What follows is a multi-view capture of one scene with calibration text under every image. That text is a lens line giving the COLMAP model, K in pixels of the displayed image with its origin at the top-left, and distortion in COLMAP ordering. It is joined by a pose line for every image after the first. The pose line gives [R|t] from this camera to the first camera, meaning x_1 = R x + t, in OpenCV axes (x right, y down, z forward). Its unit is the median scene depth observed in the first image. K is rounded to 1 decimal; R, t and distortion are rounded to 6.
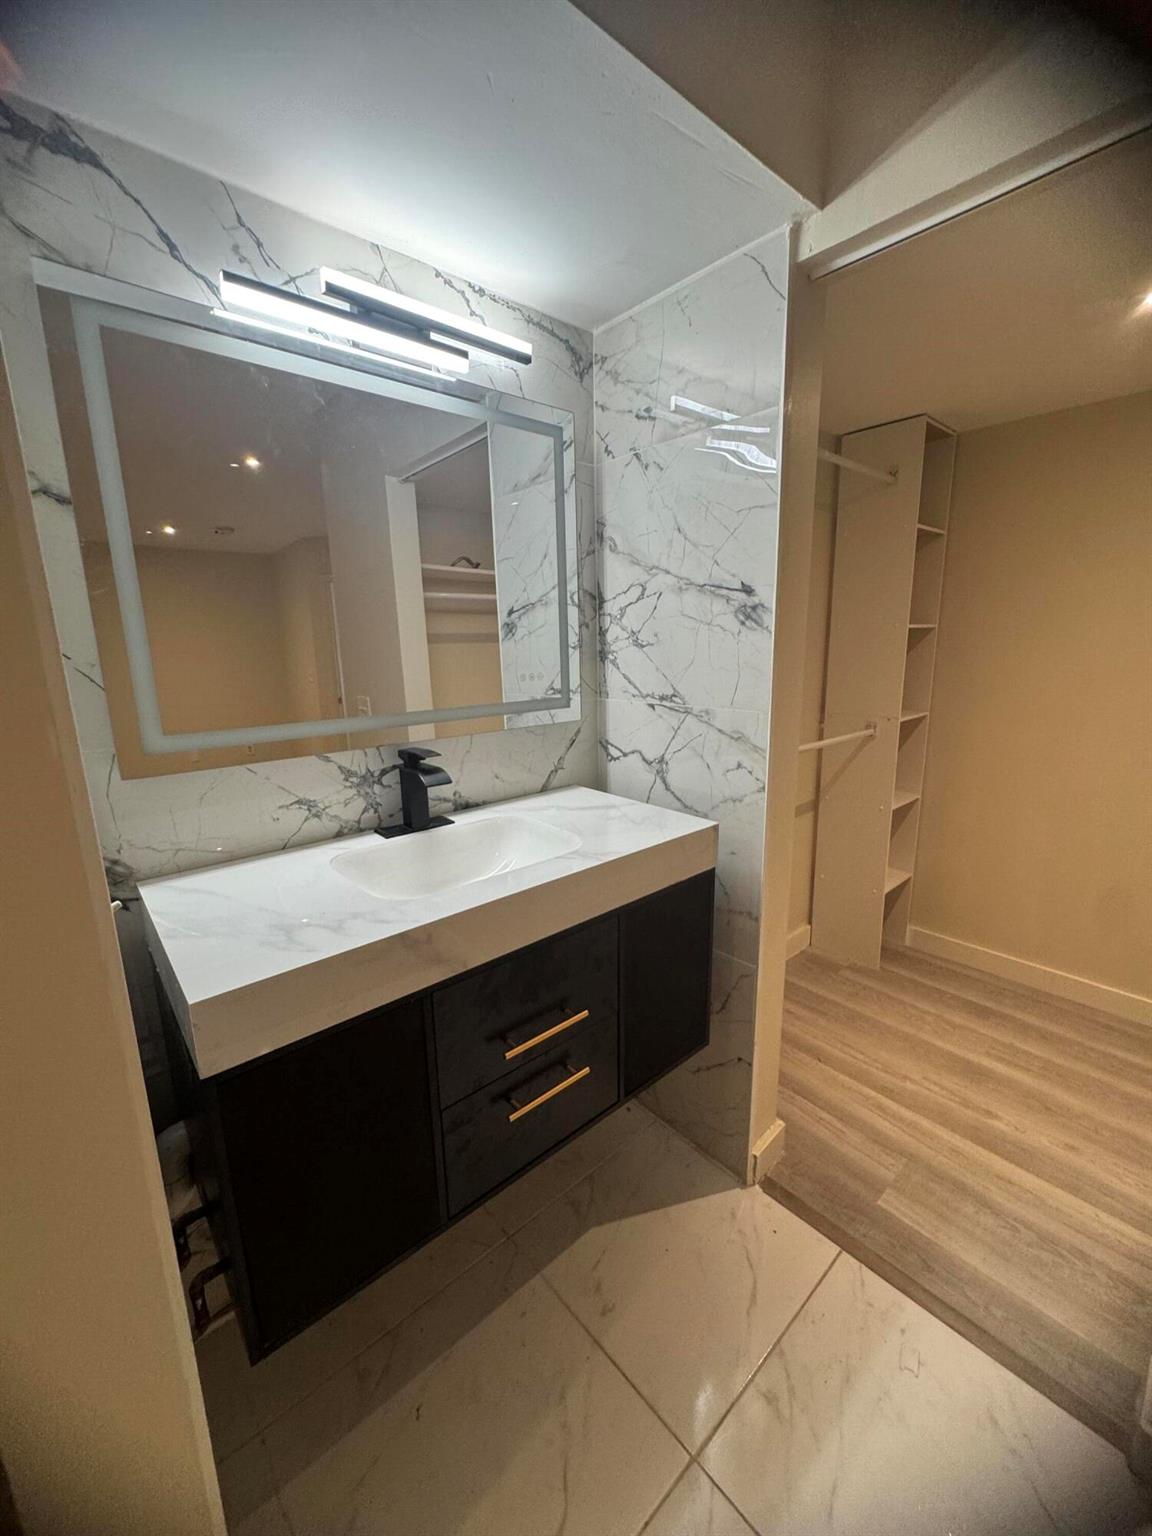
lens RADIAL K [[614.5, 0, 574.9], [0, 614.5, 766.9], [0, 0, 1]] dist [-0.003039, -0.000593]
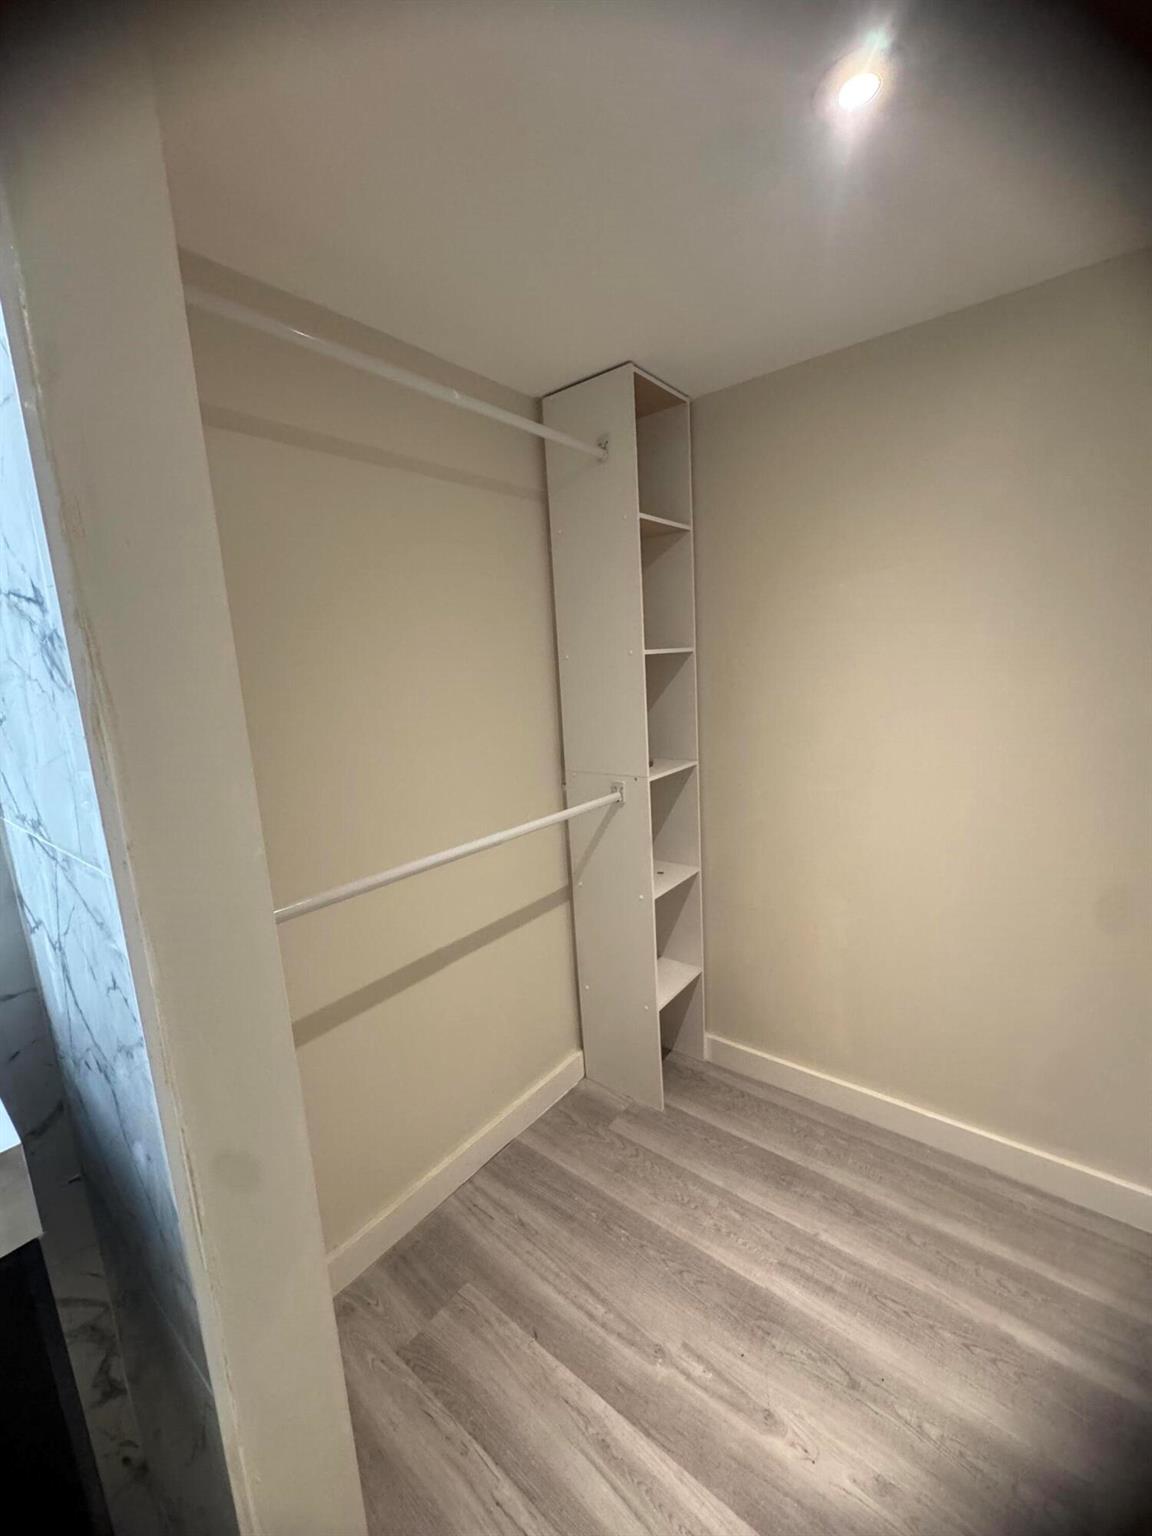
lens RADIAL K [[614.5, 0, 577.2], [0, 614.5, 769.4], [0, 0, 1]] dist [-0.003039, -0.000593]
pose [[0.982916, -0.070772, 0.169903, 0.370578], [0.077544, 0.996424, -0.033551, -0.080425], [-0.166921, 0.046153, 0.984890, 0.336137]]
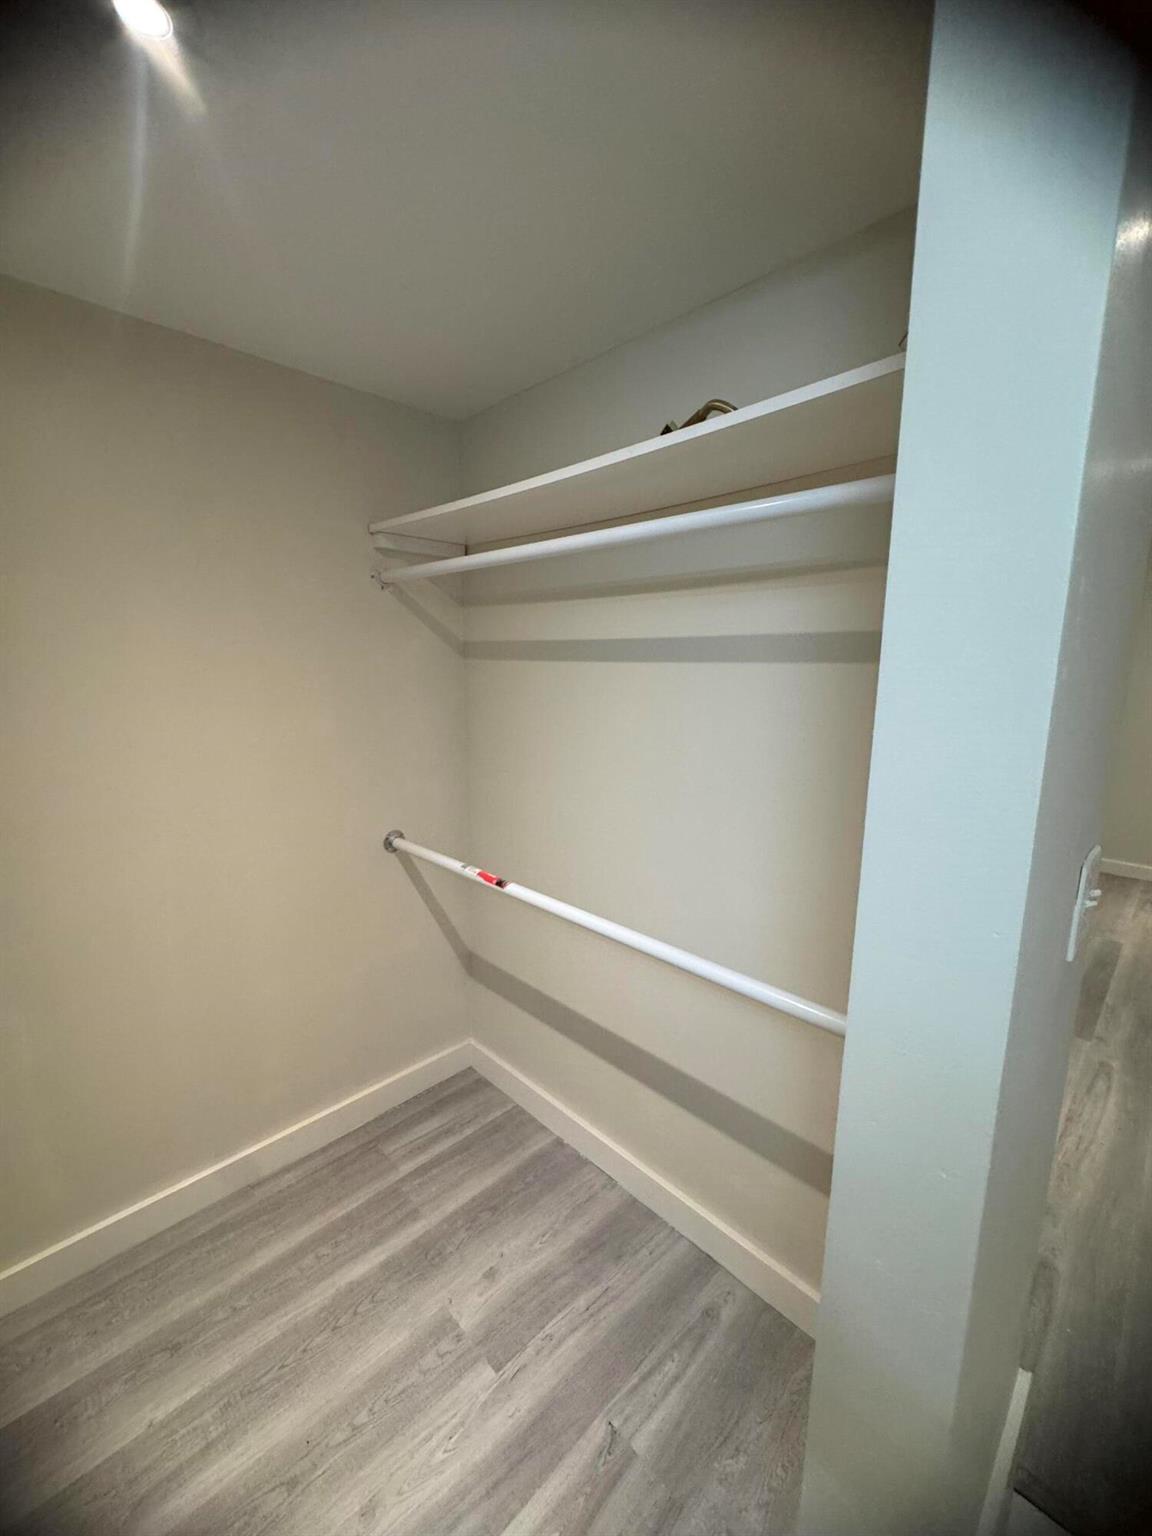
lens RADIAL K [[614.5, 0, 575.7], [0, 614.5, 766.8], [0, 0, 1]] dist [-0.003039, -0.000593]
pose [[-0.056351, -0.145795, 0.987709, 0.244682], [0.207098, 0.966057, 0.154414, -0.124024], [-0.976696, 0.213254, -0.024245, 0.528605]]
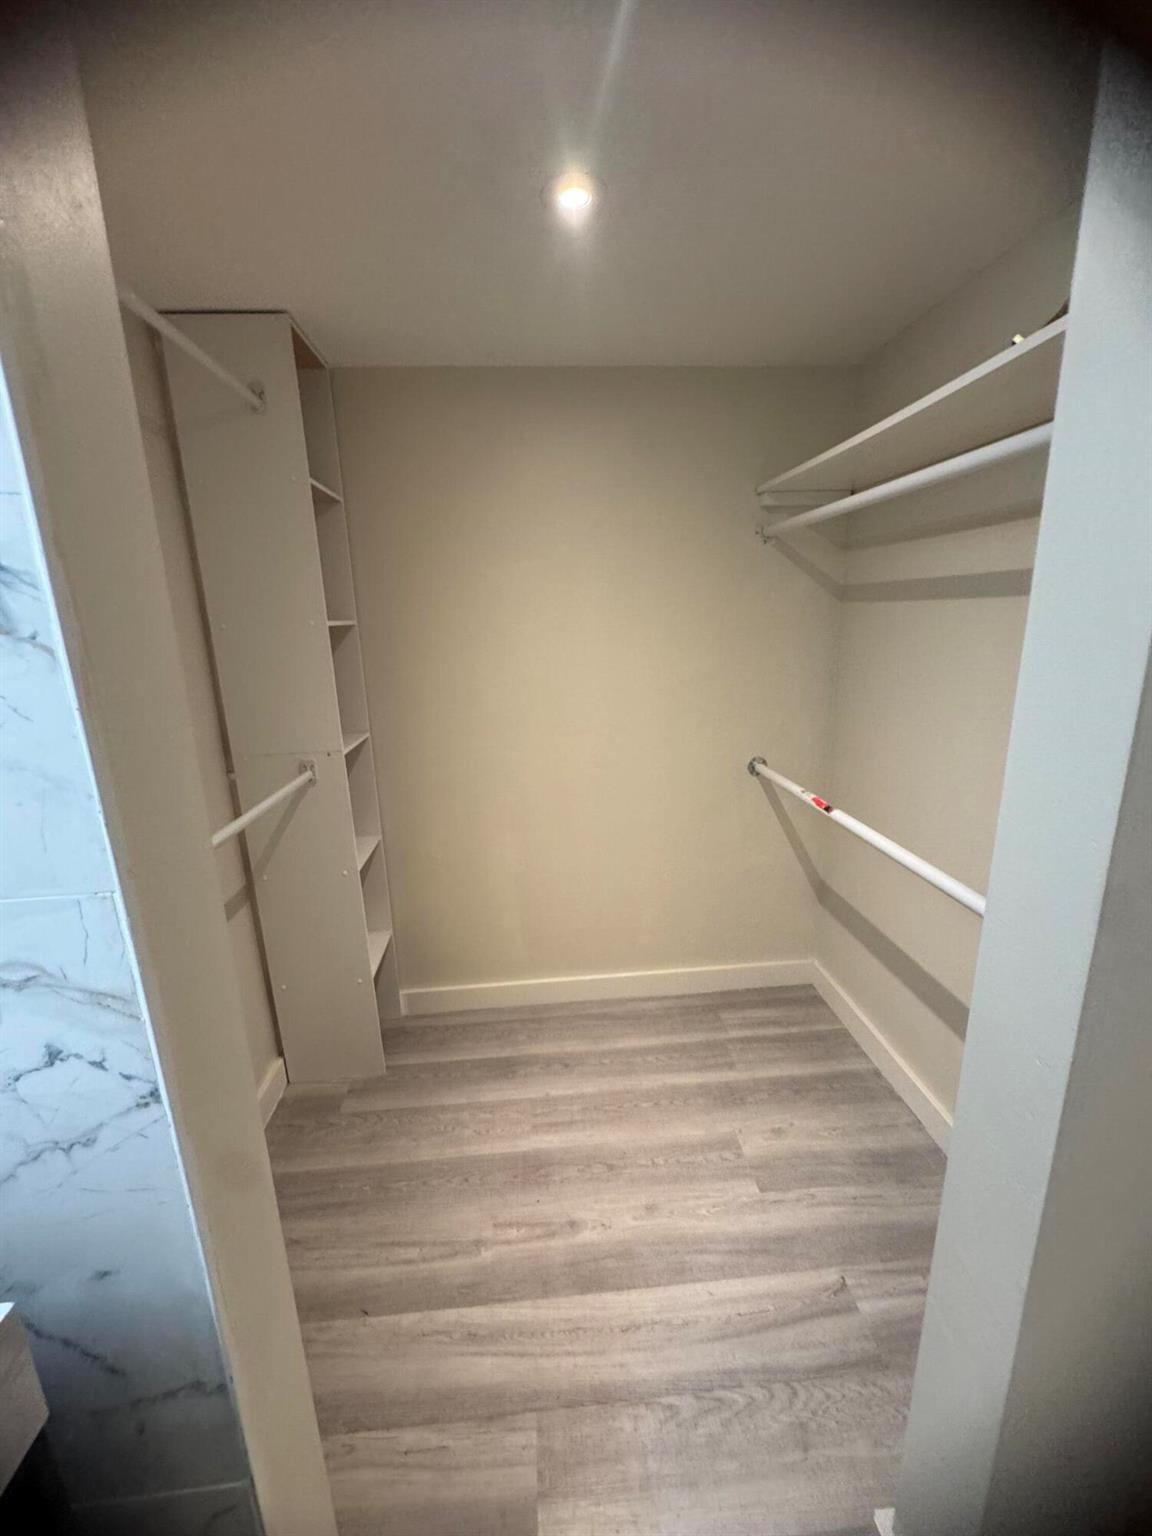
lens RADIAL K [[614.5, 0, 576.7], [0, 614.5, 767.0], [0, 0, 1]] dist [-0.003039, -0.000593]
pose [[0.596426, -0.191573, 0.779472, 0.142966], [0.186118, 0.977641, 0.097866, -0.091246], [-0.780792, 0.086704, 0.618746, 0.387210]]
